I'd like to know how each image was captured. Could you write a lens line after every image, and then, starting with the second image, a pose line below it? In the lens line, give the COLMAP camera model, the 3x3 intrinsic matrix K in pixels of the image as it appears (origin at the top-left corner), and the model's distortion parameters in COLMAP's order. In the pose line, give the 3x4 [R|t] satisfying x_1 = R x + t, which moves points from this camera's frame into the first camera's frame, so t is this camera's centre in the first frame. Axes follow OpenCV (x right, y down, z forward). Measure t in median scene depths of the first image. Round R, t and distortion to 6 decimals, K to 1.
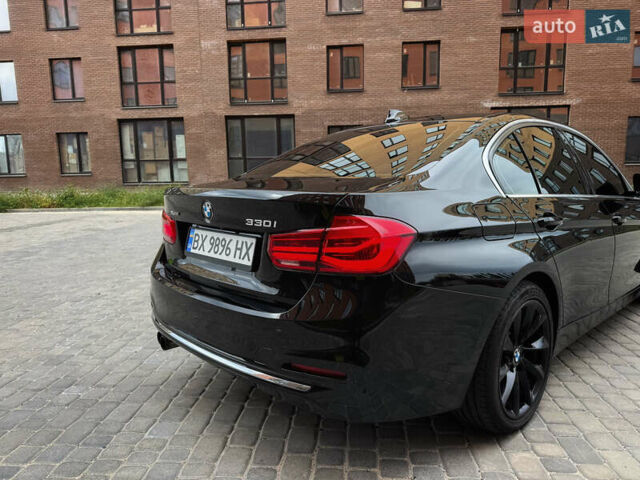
lens RADIAL K [[450.5, 0, 323.1], [0, 450.5, 235.3], [0, 0, 1]] dist [0.042435, -0.052771]
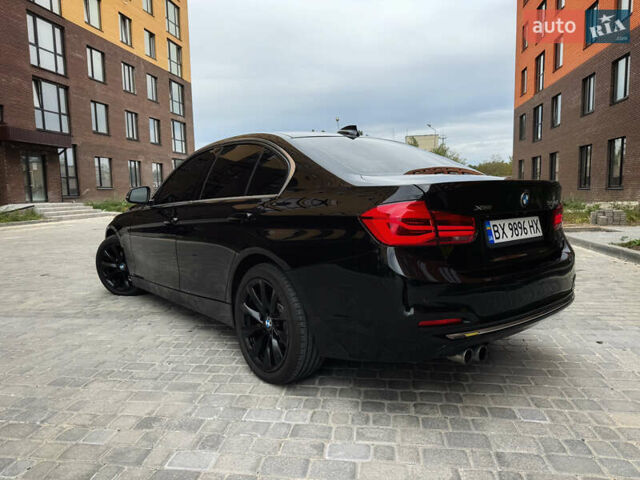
lens RADIAL K [[452.0, 0, 315.0], [0, 452.0, 237.6], [0, 0, 1]] dist [0.028571, -0.036398]
pose [[0.079438, -0.089572, 0.992807, -0.140419], [0.146523, 0.986186, 0.077251, -0.011925], [-0.986013, 0.139332, 0.091465, 0.136686]]
